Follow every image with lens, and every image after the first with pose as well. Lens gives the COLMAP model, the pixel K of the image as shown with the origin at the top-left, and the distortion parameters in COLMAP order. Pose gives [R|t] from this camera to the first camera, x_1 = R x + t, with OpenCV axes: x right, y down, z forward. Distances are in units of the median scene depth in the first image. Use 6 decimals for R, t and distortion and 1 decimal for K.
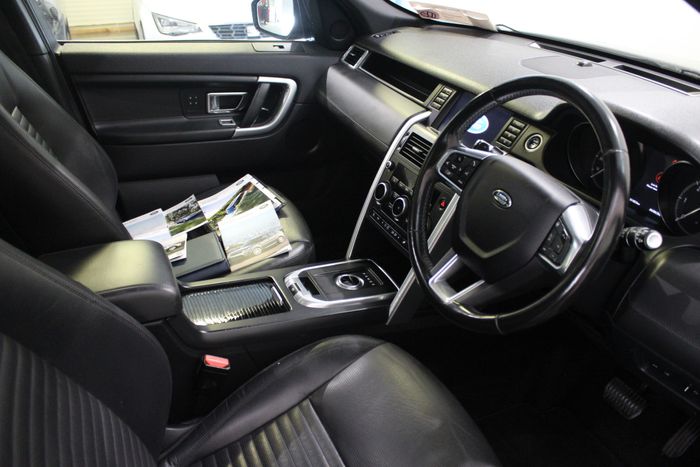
lens RADIAL K [[569.5, 0, 350.5], [0, 569.5, 215.0], [0, 0, 1]] dist [-0.107742, 0.006644]
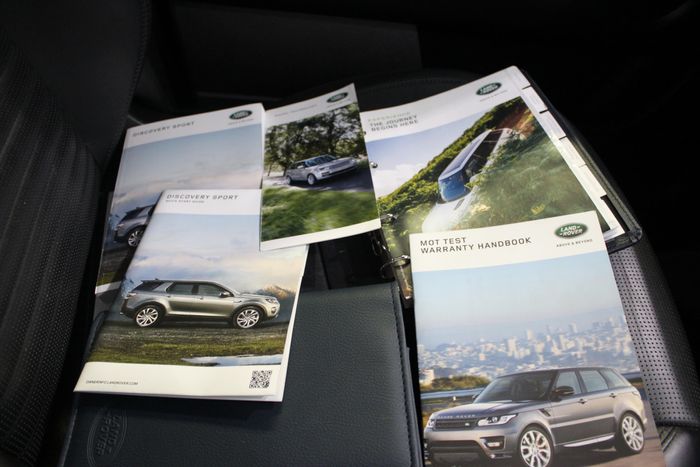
lens RADIAL K [[569.5, 0, 350.5], [0, 569.5, 215.0], [0, 0, 1]] dist [-0.107742, 0.006644]
pose [[0.941161, 0.304028, -0.147589, -0.213356], [-0.234842, 0.902387, 0.361313, -0.098143], [0.243031, -0.305394, 0.920690, 0.677546]]
